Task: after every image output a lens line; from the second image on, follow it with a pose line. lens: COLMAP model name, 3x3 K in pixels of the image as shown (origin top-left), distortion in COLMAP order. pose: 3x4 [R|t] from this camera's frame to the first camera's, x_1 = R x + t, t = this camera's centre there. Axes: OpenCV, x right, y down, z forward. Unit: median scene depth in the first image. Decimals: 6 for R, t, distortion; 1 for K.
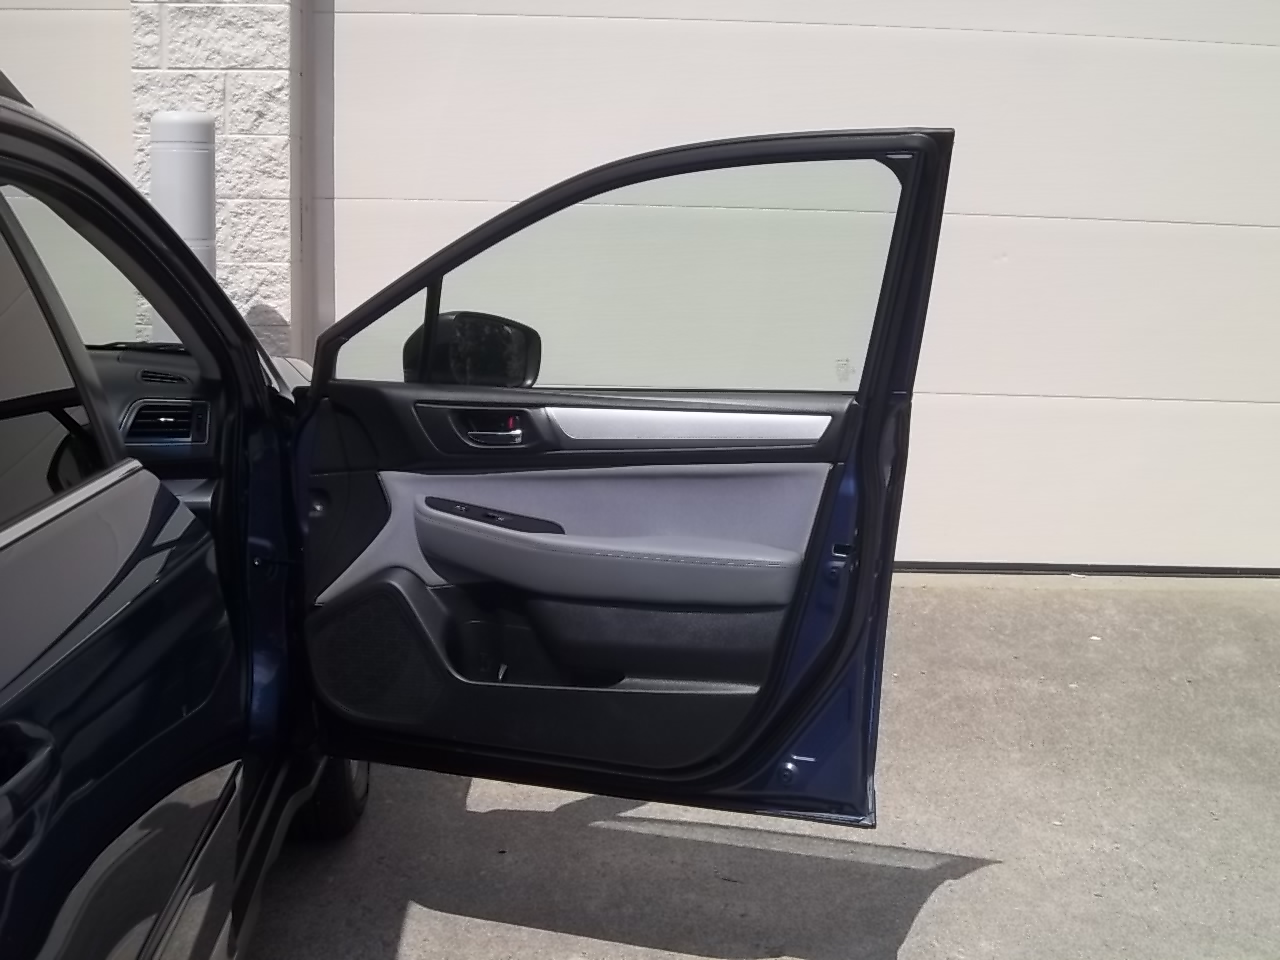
lens RADIAL K [[1752.6, 0, 642.6], [0, 1752.6, 487.3], [0, 0, 1]] dist [-0.128765, 0.000000]
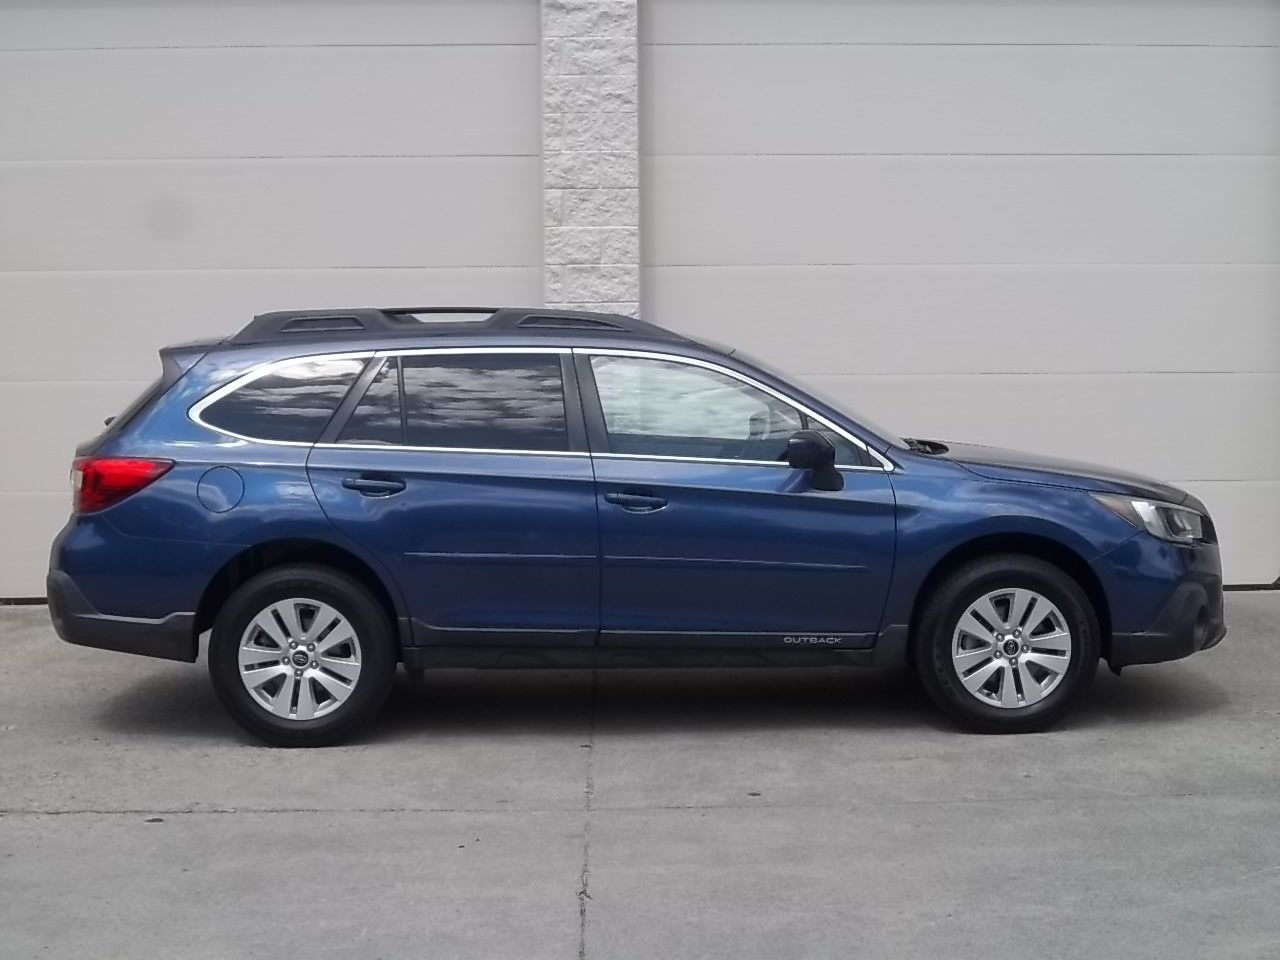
lens RADIAL K [[2193.8, 0, 650.0], [0, 2193.8, 474.9], [0, 0, 1]] dist [-0.102880, 0.000000]
pose [[0.999451, -0.033119, 0.000046, -0.199802], [0.032891, 0.992426, -0.118360, 0.186661], [0.003875, 0.118296, 0.992971, -1.140844]]
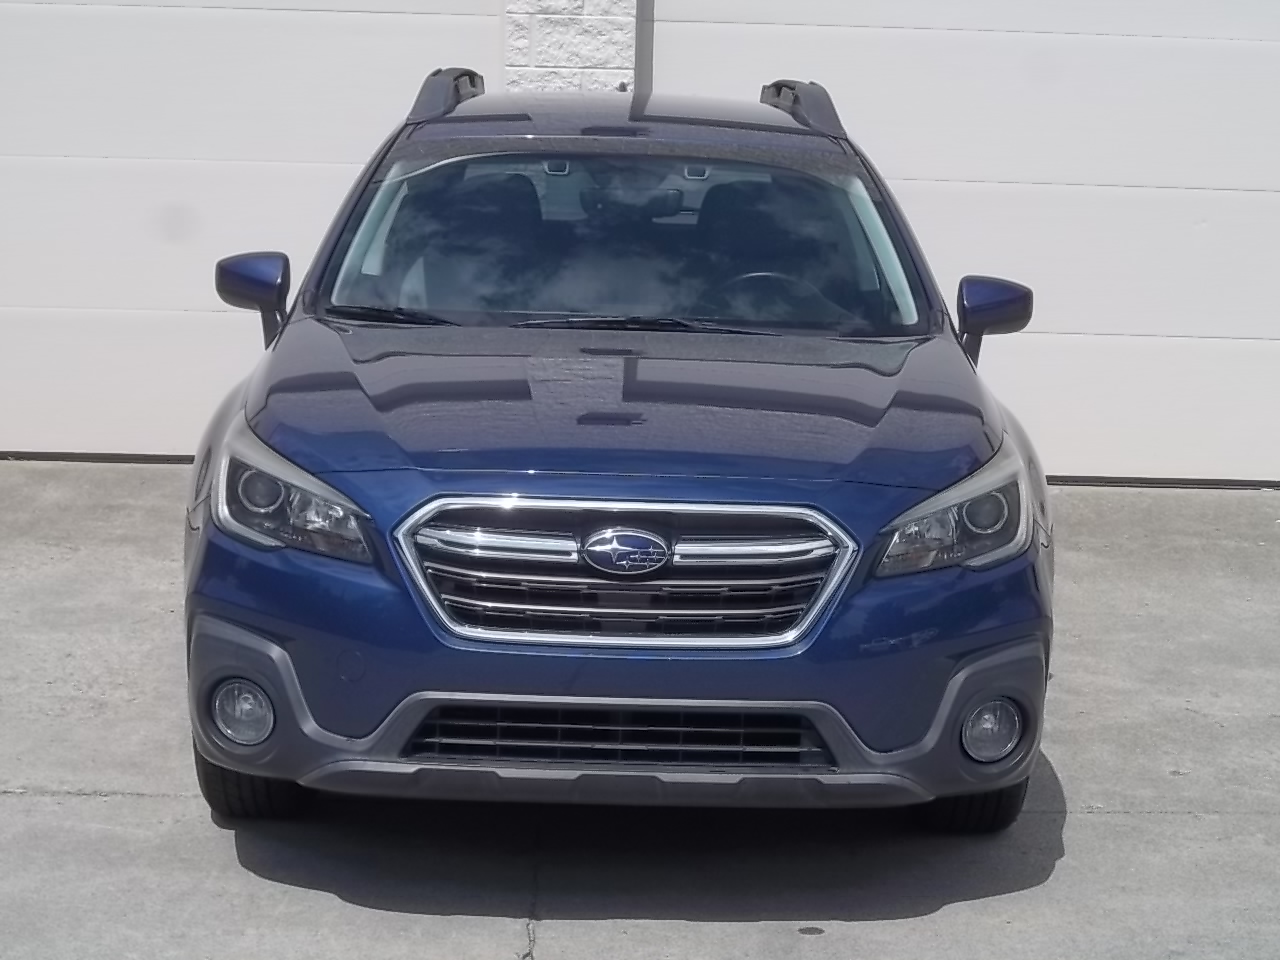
lens RADIAL K [[2657.8, 0, 639.8], [0, 2657.8, 481.4], [0, 0, 1]] dist [-0.085861, 0.000000]
pose [[0.999991, 0.001913, 0.003716, -0.207234], [-0.001736, 0.998893, -0.047001, 0.145946], [-0.003802, 0.046994, 0.998888, -0.900303]]
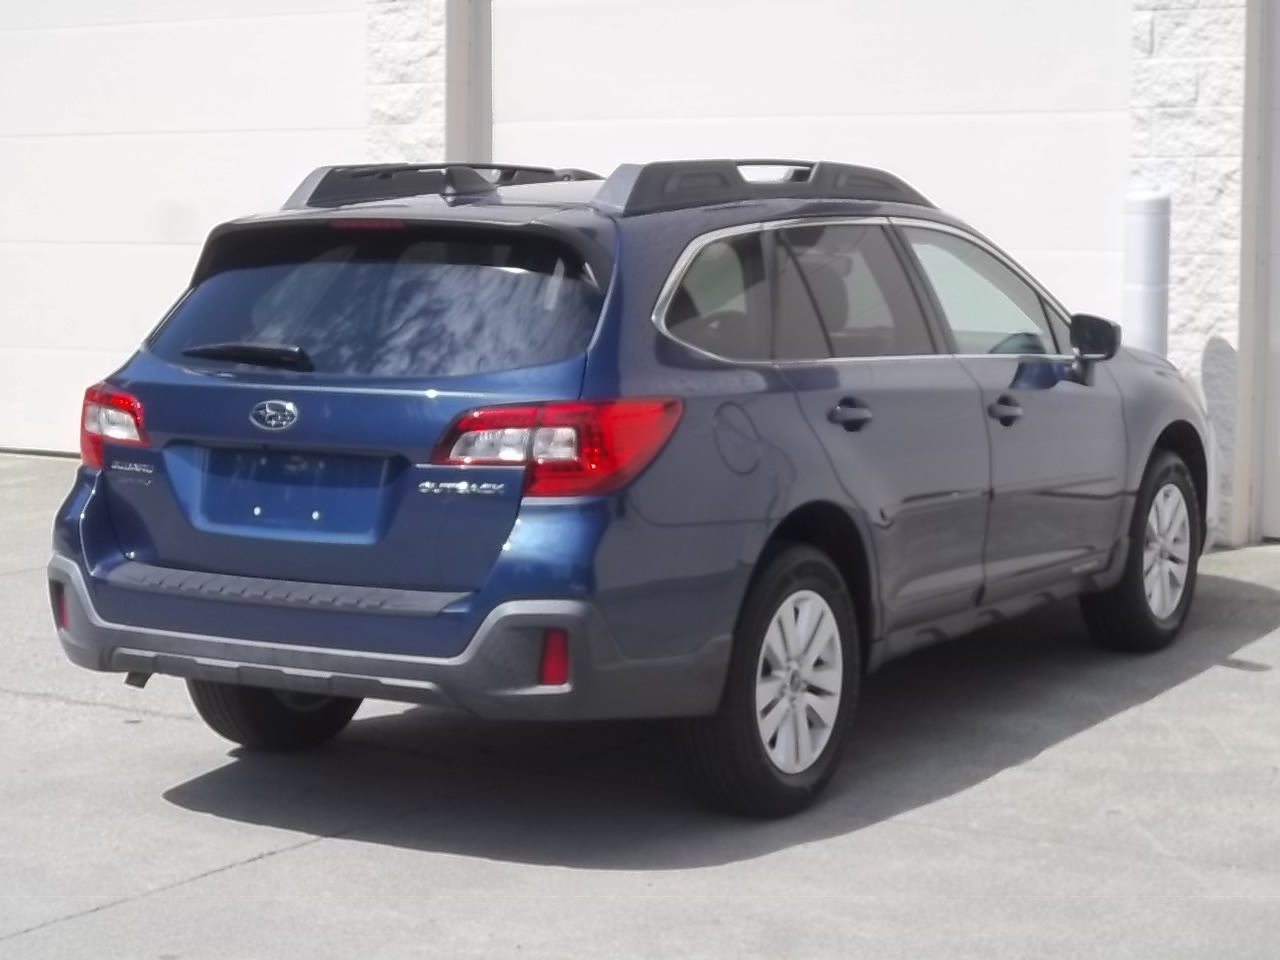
lens RADIAL K [[2657.8, 0, 685.8], [0, 2657.8, 349.3], [0, 0, 1]] dist [-0.085861, 0.000000]
pose [[0.828137, 0.007160, -0.560480, 0.570135], [-0.084851, 0.989997, -0.112724, 0.163913], [0.554066, 0.140908, 0.820461, -0.853326]]
